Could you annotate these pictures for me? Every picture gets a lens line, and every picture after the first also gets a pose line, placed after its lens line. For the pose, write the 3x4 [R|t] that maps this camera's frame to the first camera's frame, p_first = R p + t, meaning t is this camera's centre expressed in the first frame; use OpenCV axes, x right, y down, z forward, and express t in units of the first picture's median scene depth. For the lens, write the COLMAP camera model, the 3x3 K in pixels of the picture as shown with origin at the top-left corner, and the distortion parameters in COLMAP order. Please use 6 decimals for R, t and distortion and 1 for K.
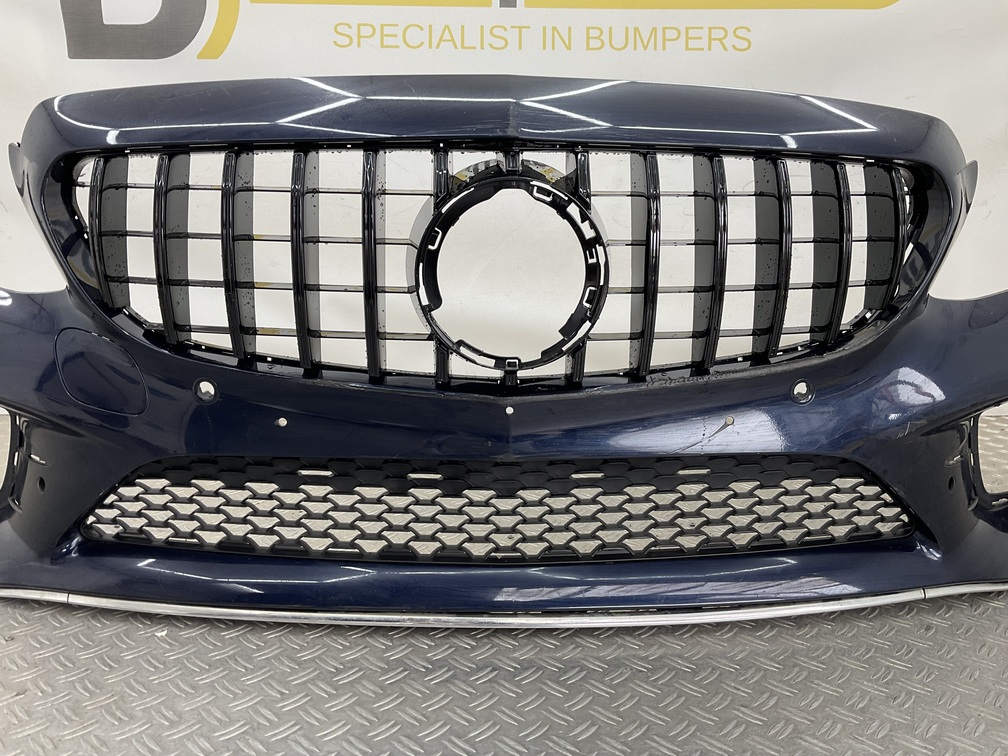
lens RADIAL K [[830.6, 0, 502.8], [0, 830.6, 373.8], [0, 0, 1]] dist [0.114741, -0.216729]
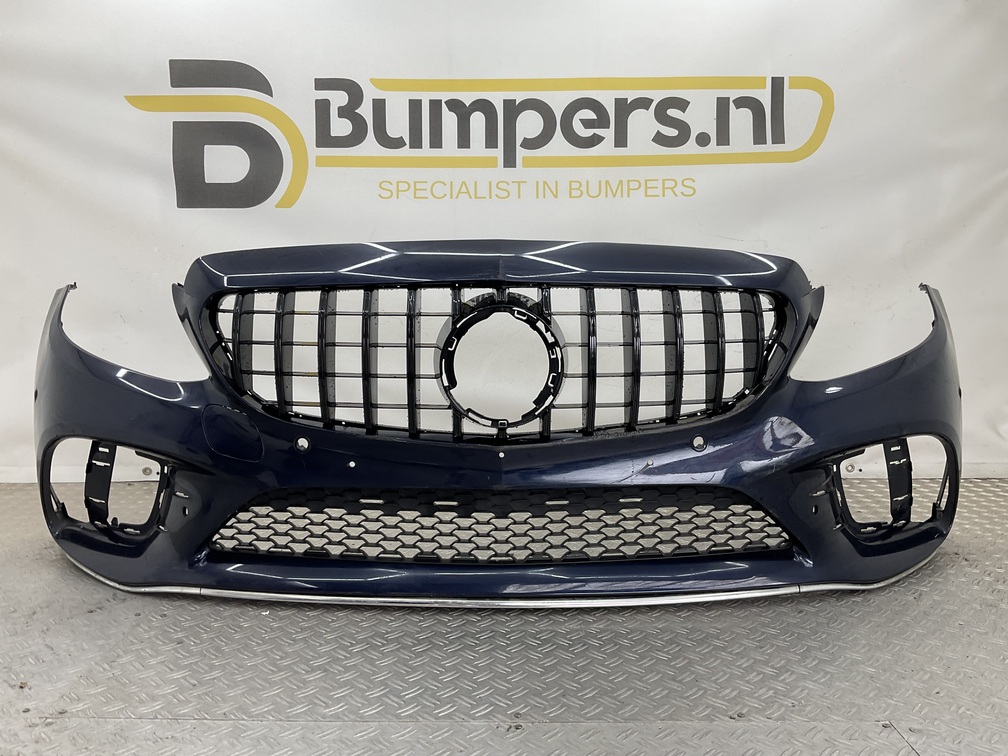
lens RADIAL K [[824.4, 0, 501.1], [0, 824.4, 373.2], [0, 0, 1]] dist [0.148658, -0.302560]
pose [[0.999573, -0.009048, -0.027772, 0.048948], [0.005870, 0.993639, -0.112457, 0.063816], [0.028613, 0.112246, 0.993268, -0.497215]]
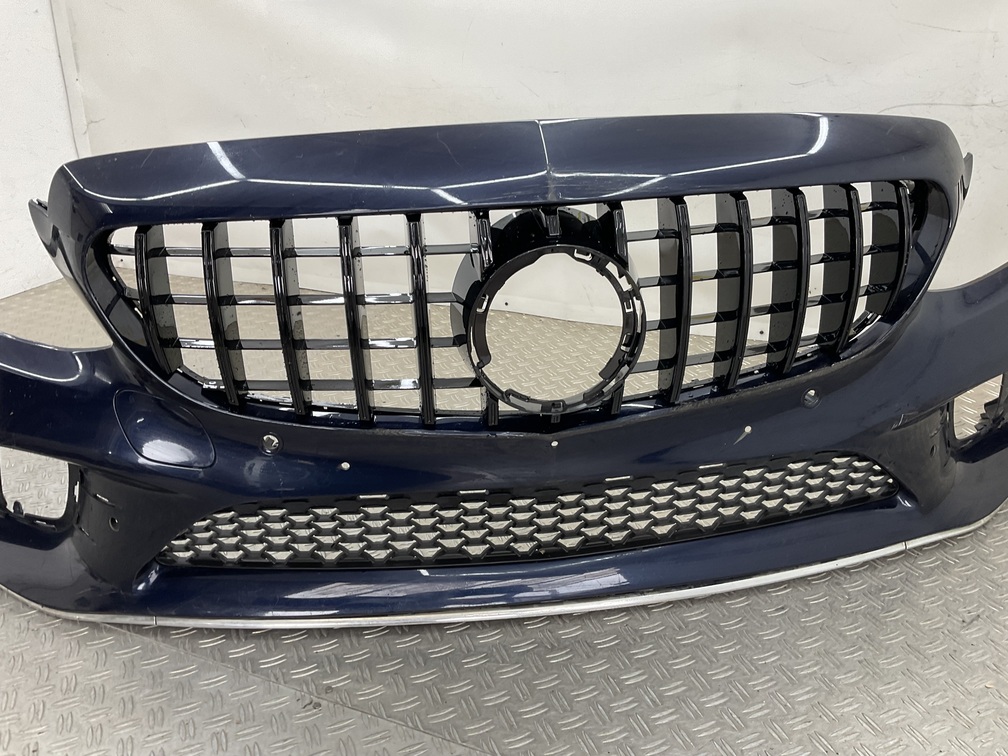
lens RADIAL K [[830.6, 0, 502.8], [0, 830.6, 373.8], [0, 0, 1]] dist [0.114741, -0.216729]
pose [[0.996028, -0.066840, 0.058829, -0.114701], [0.053313, 0.976840, 0.207222, -0.268490], [-0.071317, -0.203263, 0.976524, -0.045123]]
